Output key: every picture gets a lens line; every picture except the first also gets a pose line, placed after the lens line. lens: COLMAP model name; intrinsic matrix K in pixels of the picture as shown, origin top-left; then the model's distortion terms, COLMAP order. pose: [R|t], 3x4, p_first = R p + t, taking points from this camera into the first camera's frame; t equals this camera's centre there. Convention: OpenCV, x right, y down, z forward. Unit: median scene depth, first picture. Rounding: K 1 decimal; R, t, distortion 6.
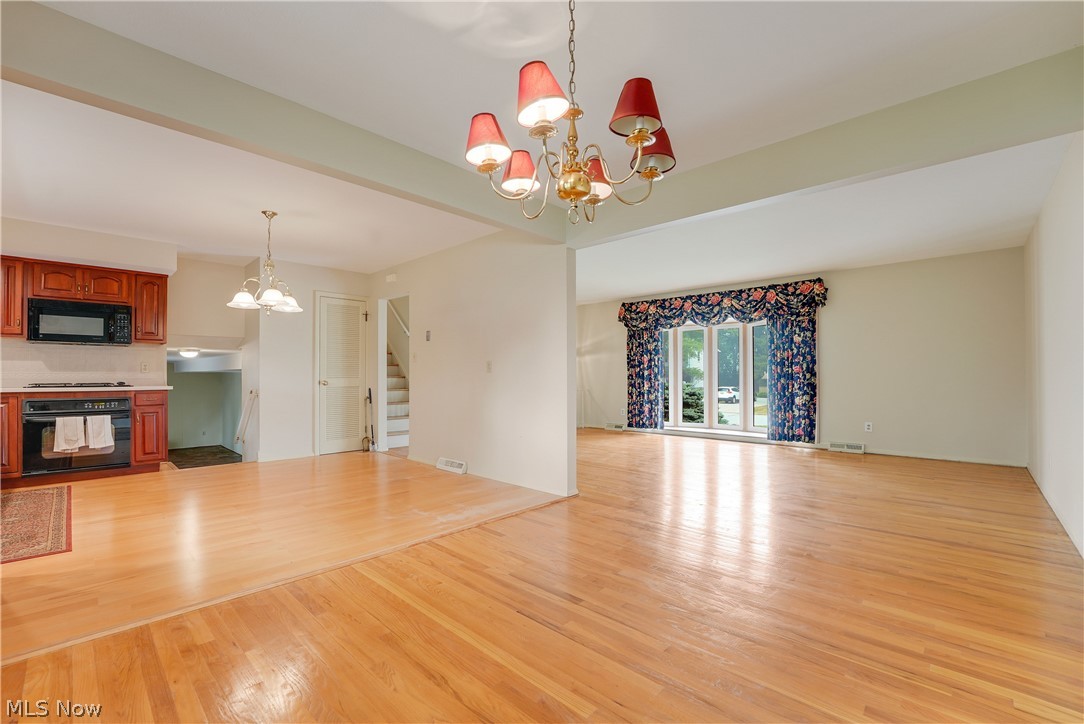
lens RADIAL K [[458.6, 0, 535.7], [0, 458.6, 365.3], [0, 0, 1]] dist [-0.031904, 0.004927]
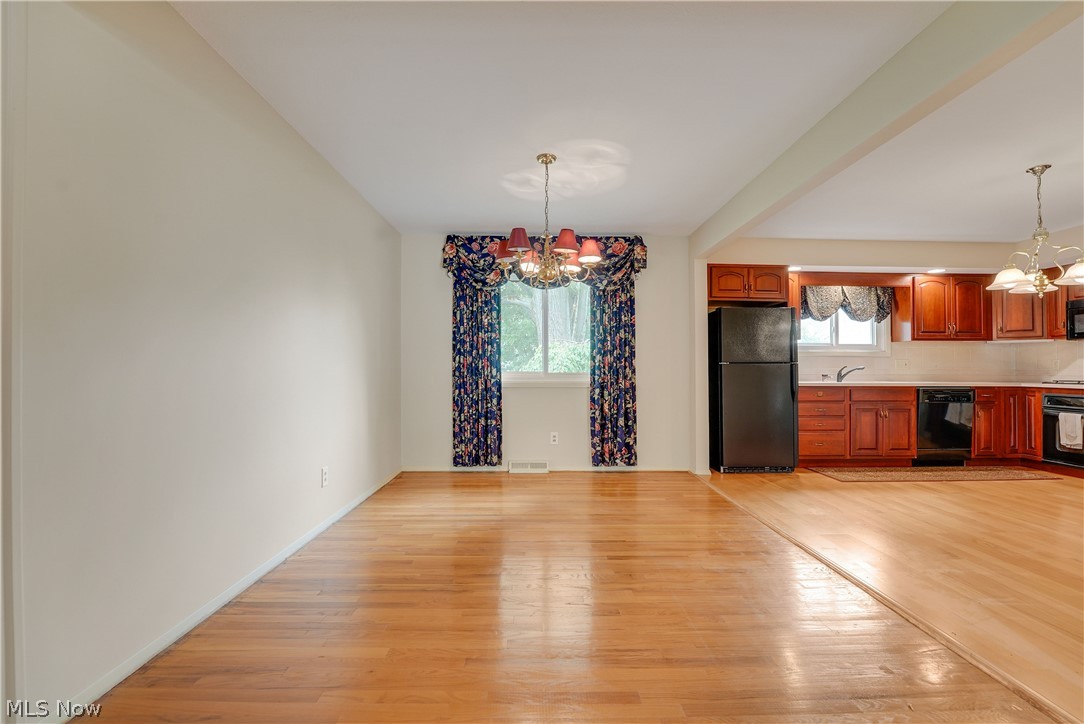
lens RADIAL K [[458.6, 0, 535.7], [0, 458.6, 365.3], [0, 0, 1]] dist [-0.031904, 0.004927]
pose [[-0.718659, -0.009439, -0.695298, 0.346676], [0.012697, 0.999563, -0.026694, 0.010980], [0.695246, -0.028012, -0.718225, 0.558042]]
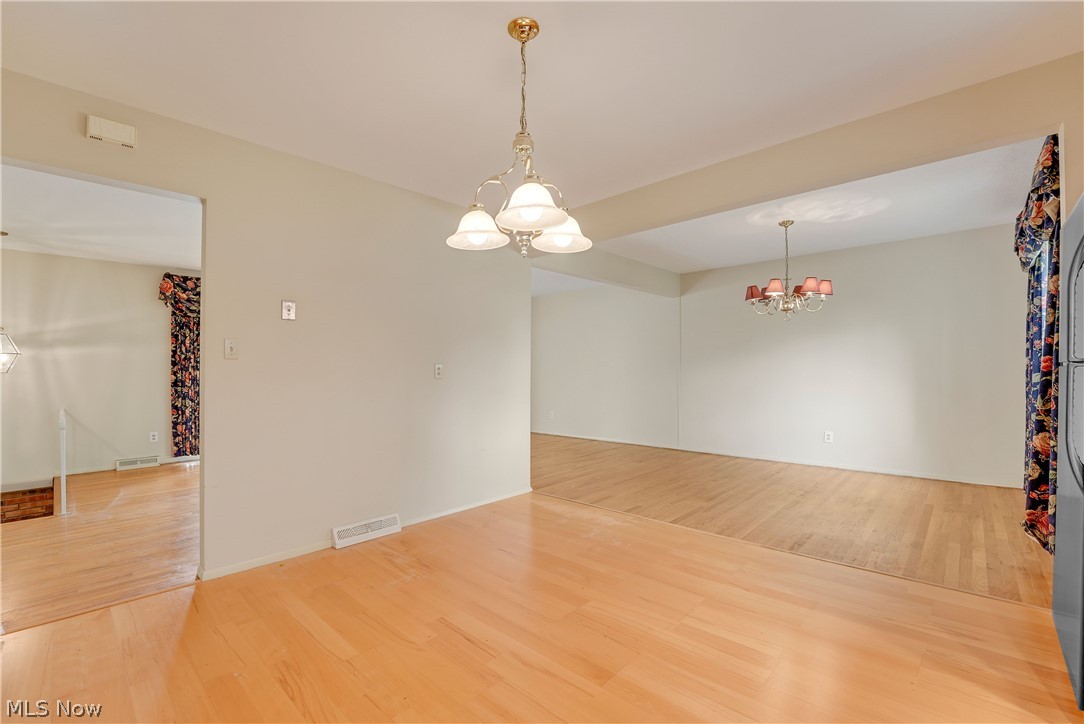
lens RADIAL K [[469.3, 0, 538.4], [0, 469.3, 366.7], [0, 0, 1]] dist [-0.022620, 0.000334]
pose [[-0.012696, 0.009720, 0.999872, -0.622225], [-0.012617, 0.999872, -0.009880, 0.000116], [-0.999840, -0.012741, -0.012572, 0.589081]]
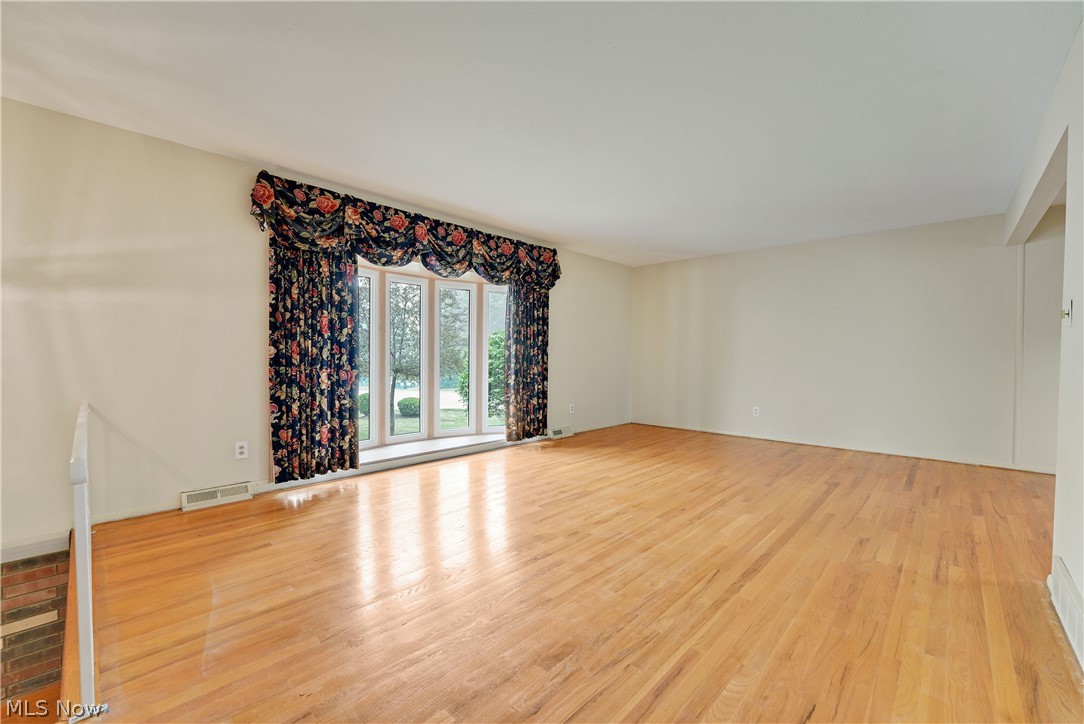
lens RADIAL K [[447.7, 0, 546.3], [0, 447.7, 366.0], [0, 0, 1]] dist [-0.021724, 0.000377]
pose [[-0.016312, -0.017963, 0.999706, -0.246168], [-0.026110, 0.999505, 0.017534, 0.021549], [-0.999526, -0.025816, -0.016773, 0.965549]]
